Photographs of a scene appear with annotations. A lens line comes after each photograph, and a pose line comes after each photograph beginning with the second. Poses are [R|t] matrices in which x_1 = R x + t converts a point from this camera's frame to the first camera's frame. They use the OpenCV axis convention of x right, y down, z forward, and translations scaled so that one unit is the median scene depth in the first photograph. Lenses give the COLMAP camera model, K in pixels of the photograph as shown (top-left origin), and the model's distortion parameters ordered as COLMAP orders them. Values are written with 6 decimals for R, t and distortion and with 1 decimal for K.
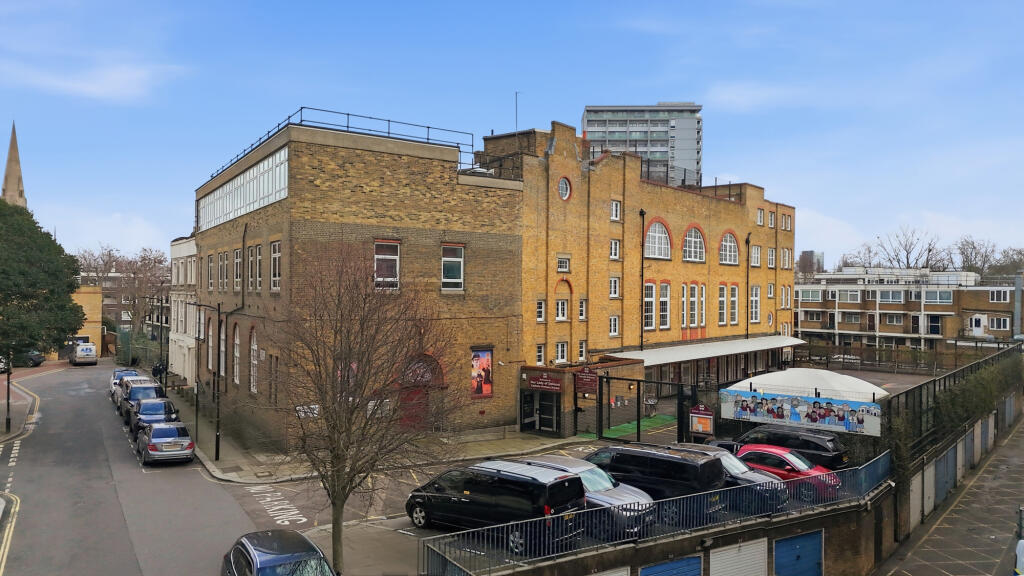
lens RADIAL K [[751.1, 0, 512.0], [0, 751.1, 288.0], [0, 0, 1]] dist [0.087387, -0.076726]
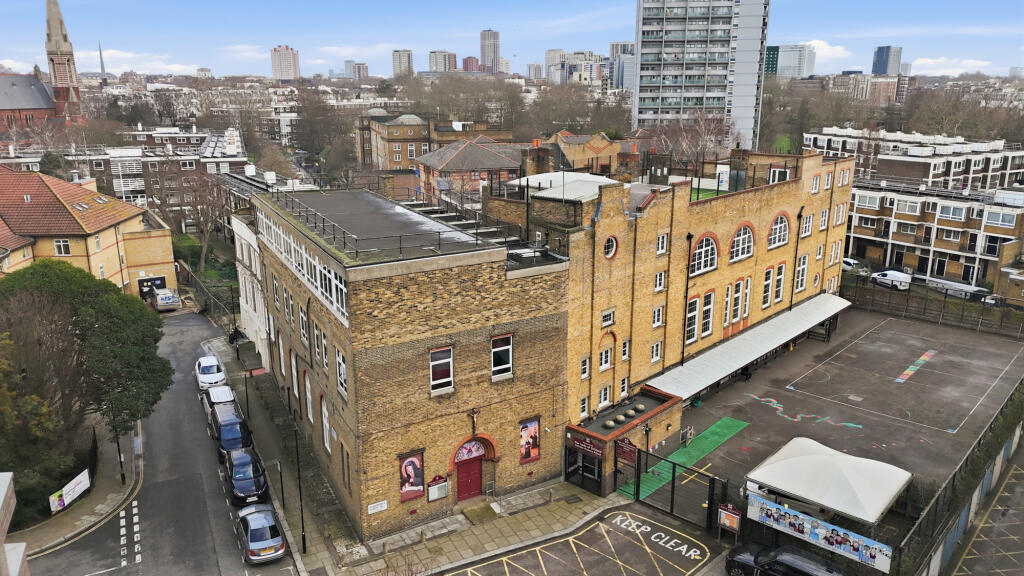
lens RADIAL K [[751.1, 0, 512.0], [0, 751.1, 288.0], [0, 0, 1]] dist [0.087387, -0.076726]
pose [[0.997931, 0.007233, -0.063880, 0.002147], [0.009834, 0.964779, 0.262878, -0.350820], [0.063532, -0.262963, 0.962712, -0.000768]]
